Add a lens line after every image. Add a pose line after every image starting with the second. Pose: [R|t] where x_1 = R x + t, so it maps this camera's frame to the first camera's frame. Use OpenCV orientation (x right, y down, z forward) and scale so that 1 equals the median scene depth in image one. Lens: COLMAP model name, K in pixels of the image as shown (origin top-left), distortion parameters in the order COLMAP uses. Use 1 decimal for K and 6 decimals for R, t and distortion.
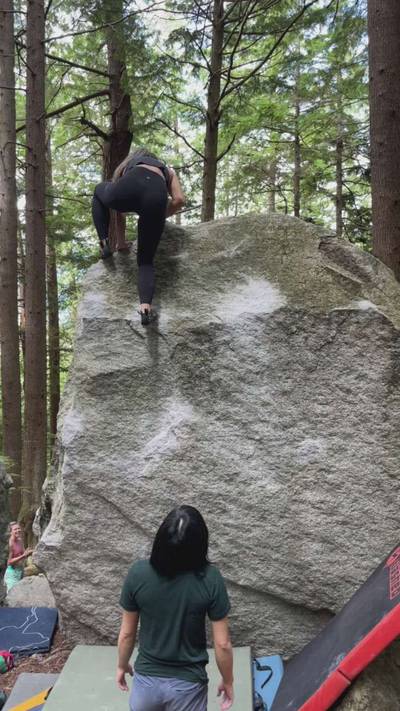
lens RADIAL K [[591.5, 0, 202.2], [0, 591.5, 358.2], [0, 0, 1]] dist [0.077728, -0.113393]
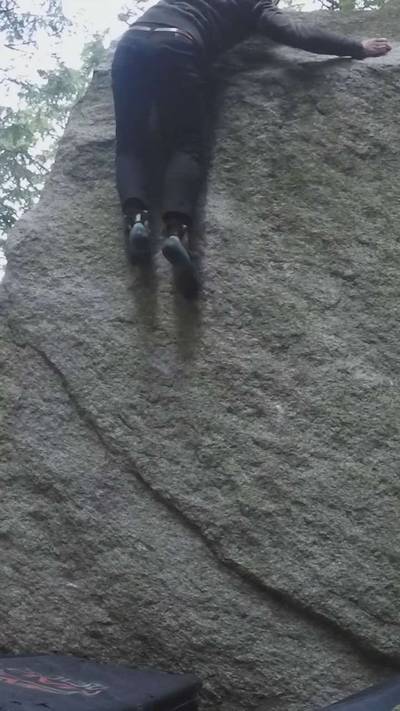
lens RADIAL K [[714.0, 0, 244.7], [0, 714.0, 375.4], [0, 0, 1]] dist [-0.228636, 0.000000]
pose [[0.967050, 0.128407, -0.219831, 0.147831], [-0.190531, 0.937745, -0.290402, 0.398042], [0.168856, 0.322718, 0.931311, 0.449852]]
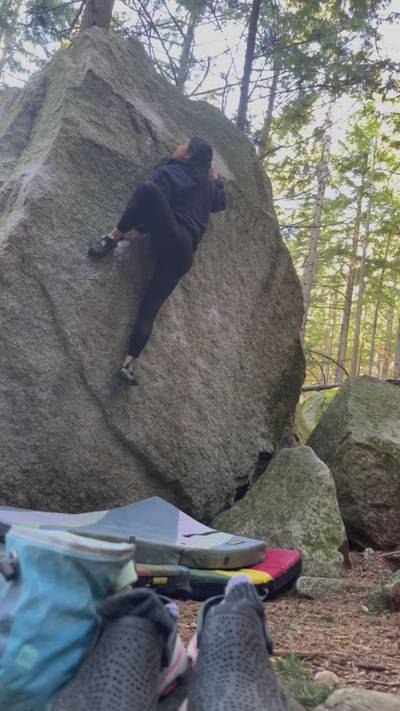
lens RADIAL K [[591.5, 0, 204.2], [0, 591.5, 358.6], [0, 0, 1]] dist [0.077728, -0.113393]
pose [[0.594032, 0.286973, 0.751514, -0.592812], [-0.153194, 0.957465, -0.244526, 0.477232], [-0.789720, 0.030129, 0.612727, 0.365569]]
